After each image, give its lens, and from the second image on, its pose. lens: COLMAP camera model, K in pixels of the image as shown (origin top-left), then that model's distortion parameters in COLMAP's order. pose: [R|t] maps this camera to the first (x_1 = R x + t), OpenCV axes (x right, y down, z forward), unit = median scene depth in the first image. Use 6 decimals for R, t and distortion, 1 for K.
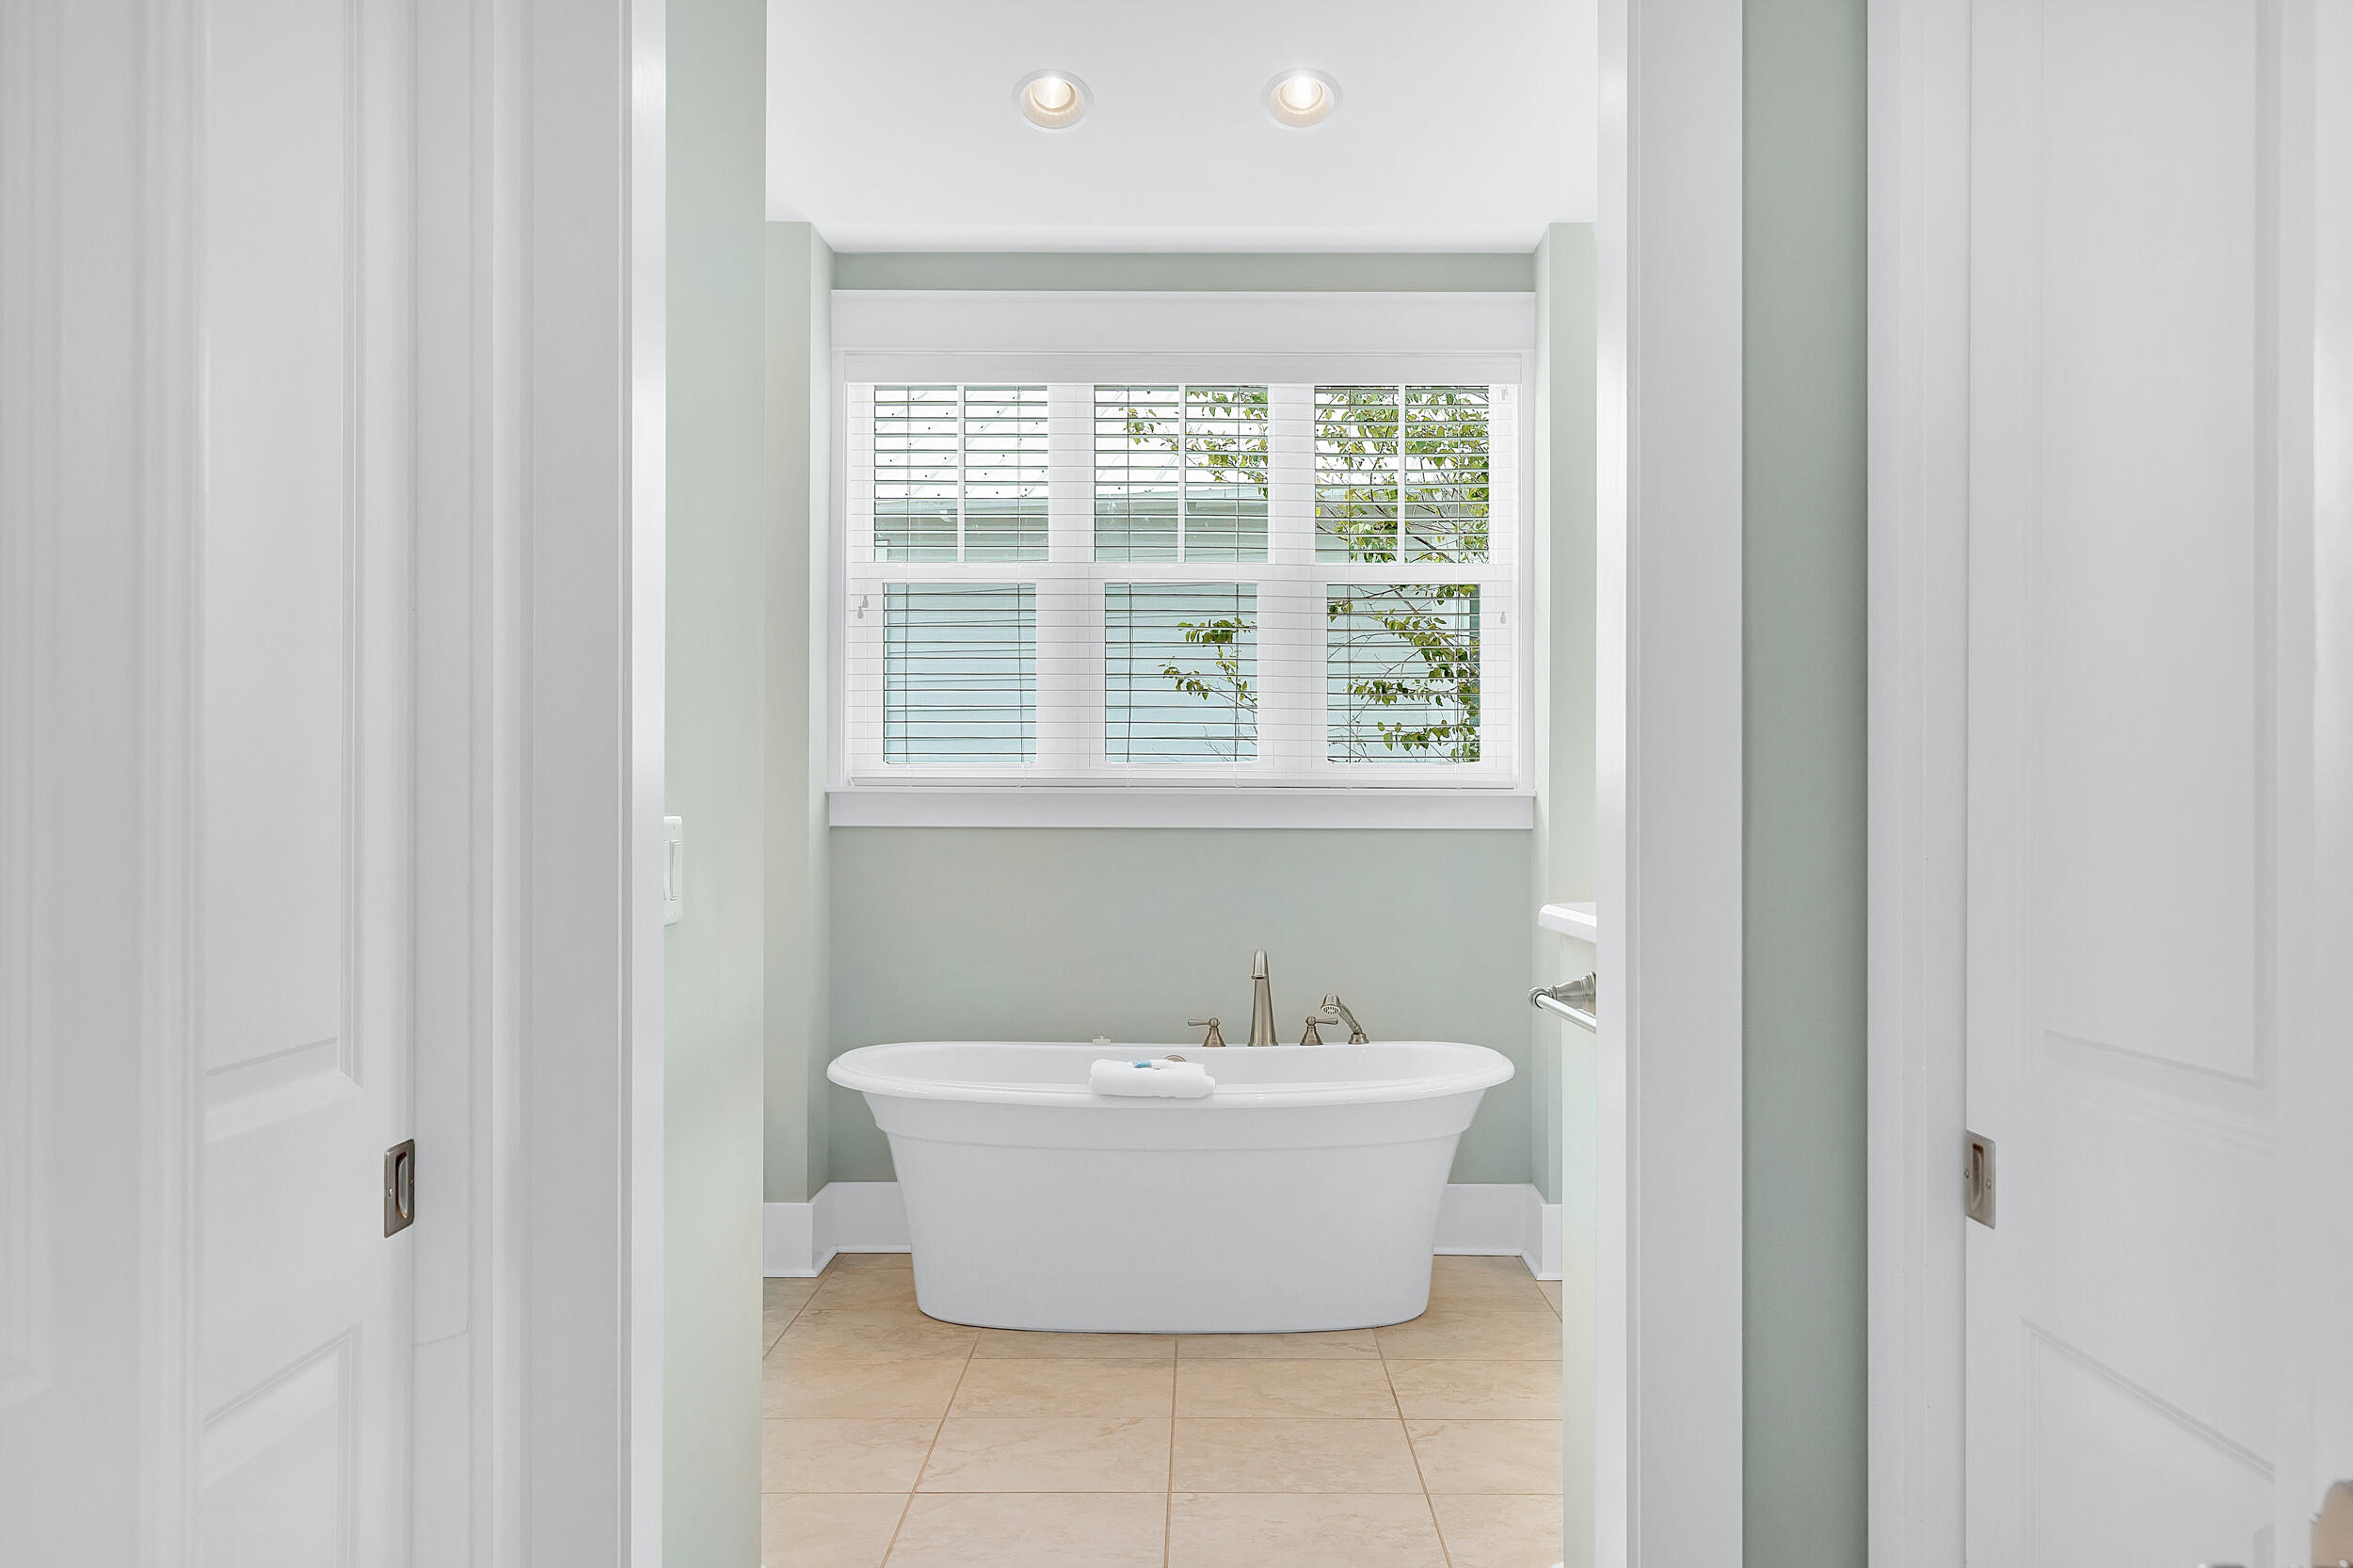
lens RADIAL K [[1695.3, 0, 1180.0], [0, 1695.3, 794.2], [0, 0, 1]] dist [-0.004393, -0.001931]
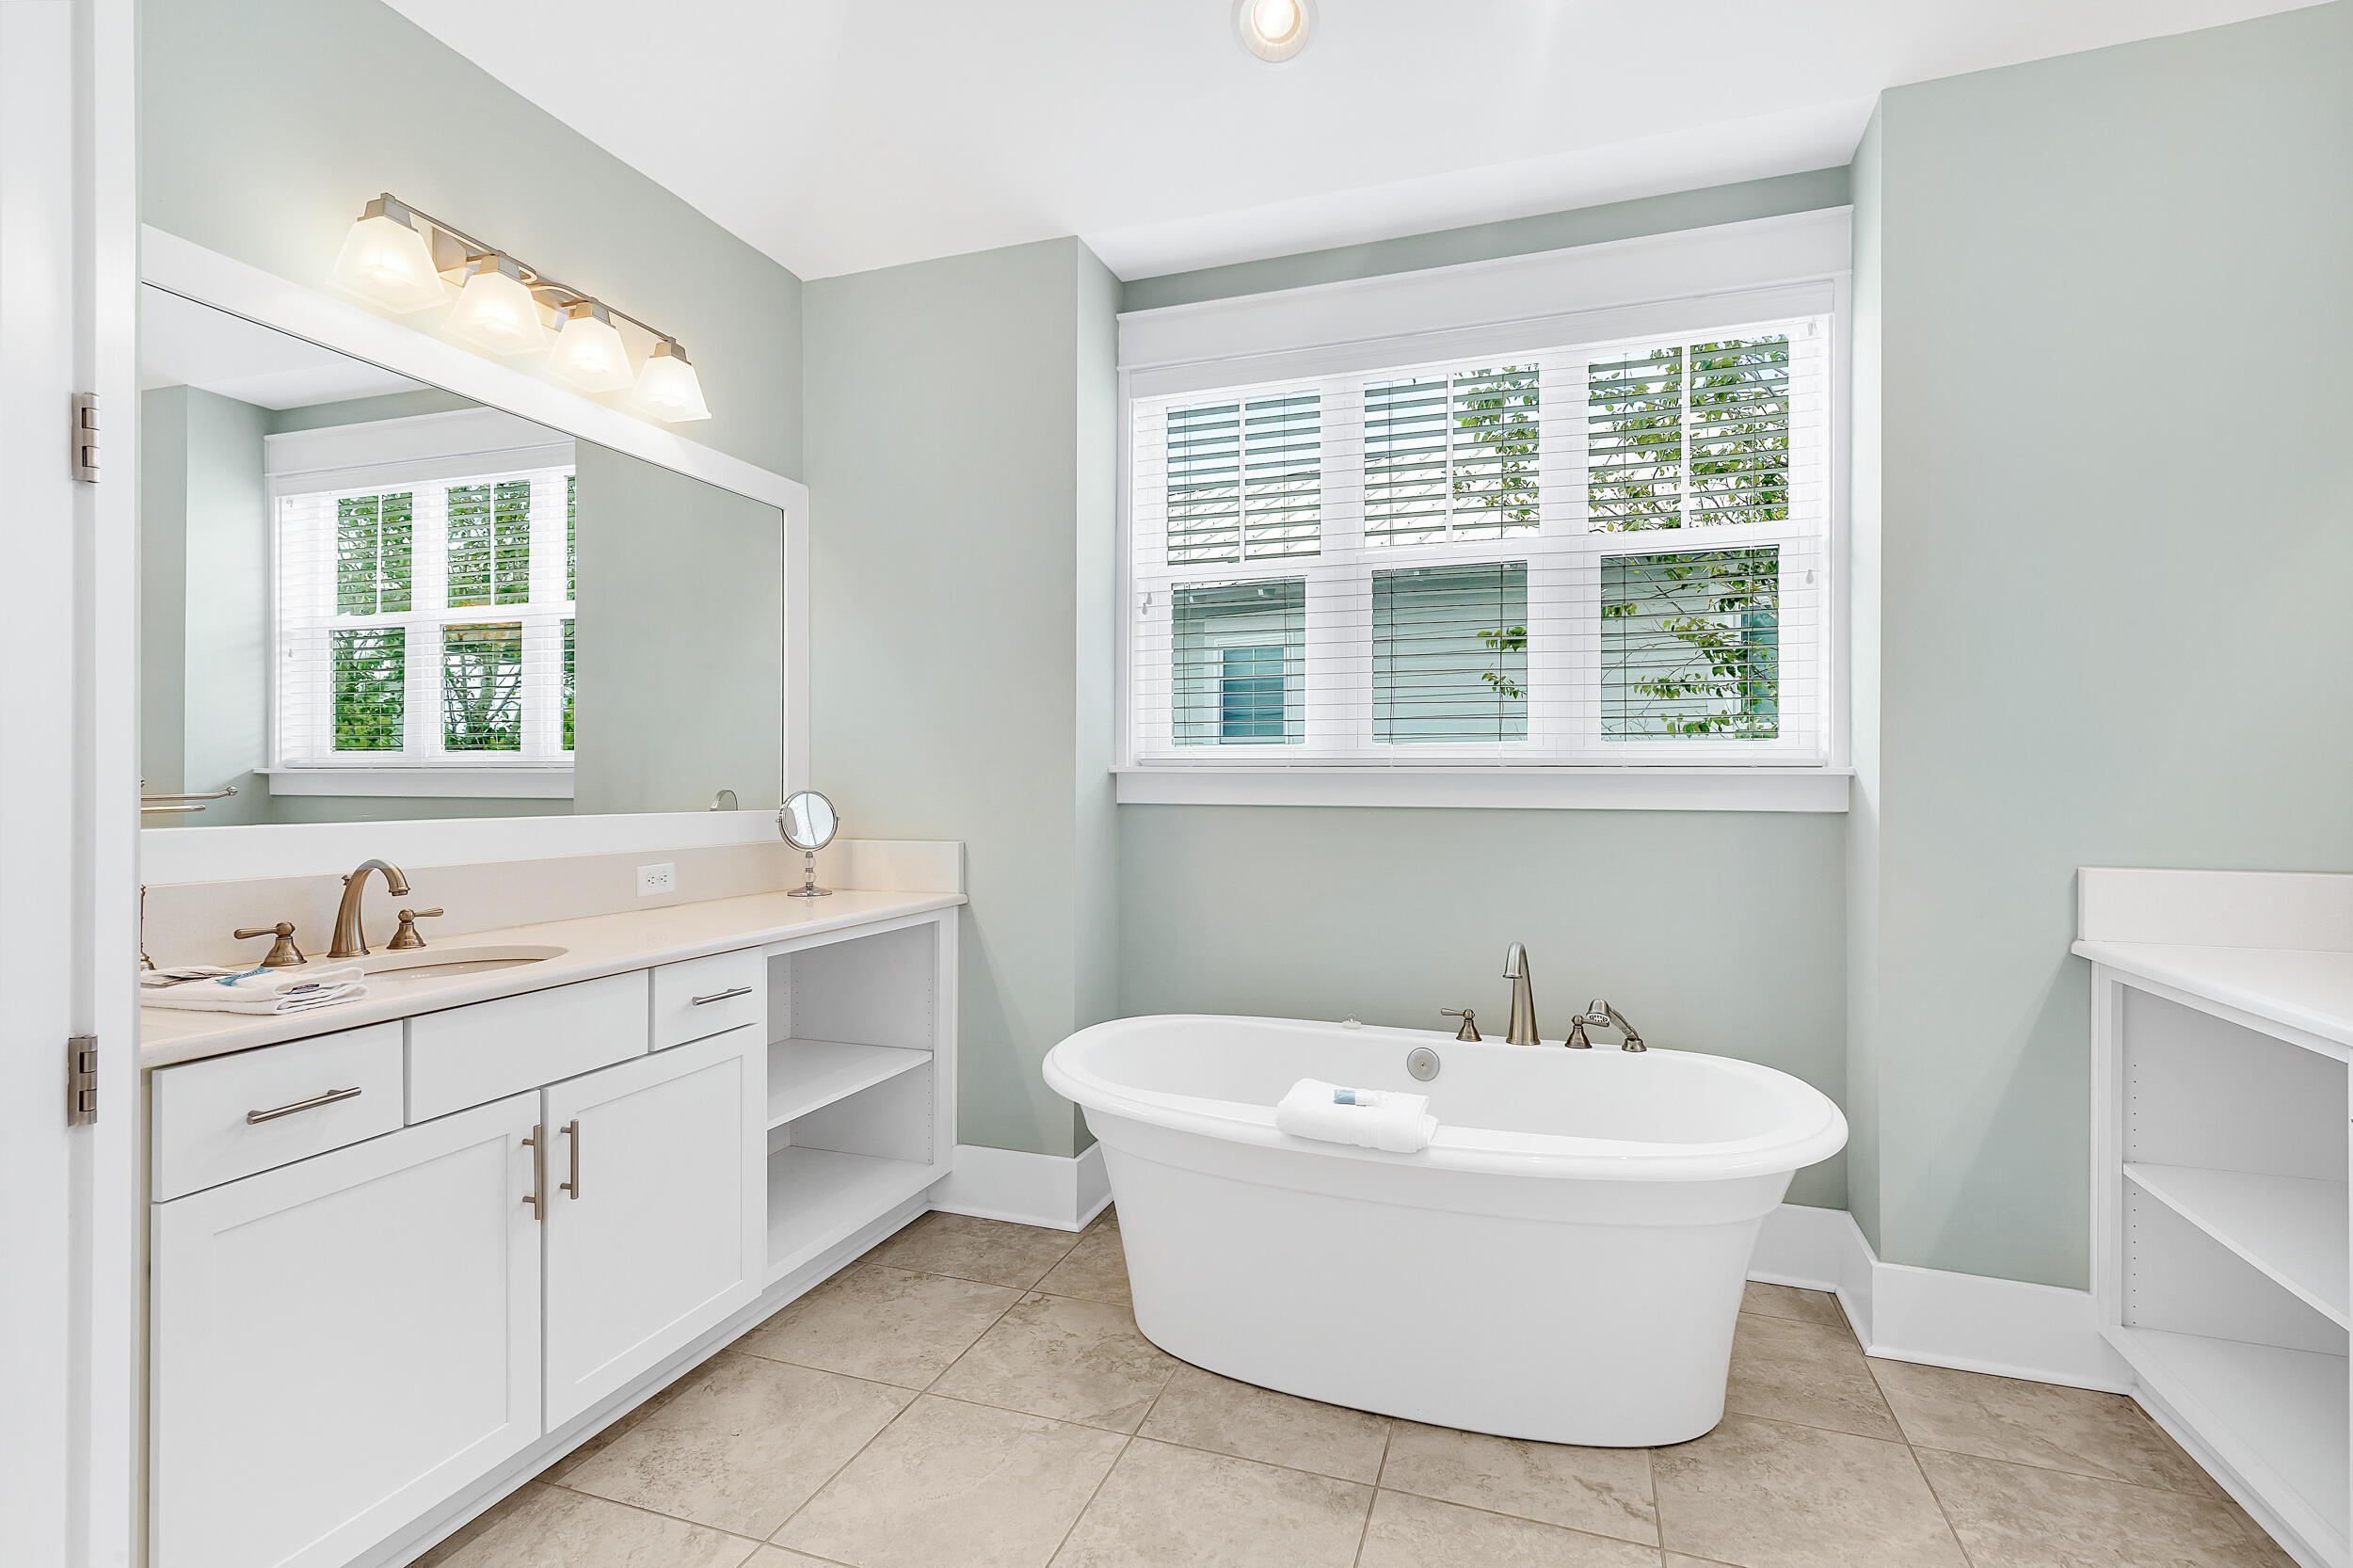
lens RADIAL K [[1081.1, 0, 1179.7], [0, 1081.1, 776.1], [0, 0, 1]] dist [0.010396, -0.000220]
pose [[0.953764, -0.001014, -0.300556, 0.044553], [0.001396, 0.999998, 0.001055, 0.000669], [0.300555, -0.001426, 0.953763, 0.348882]]
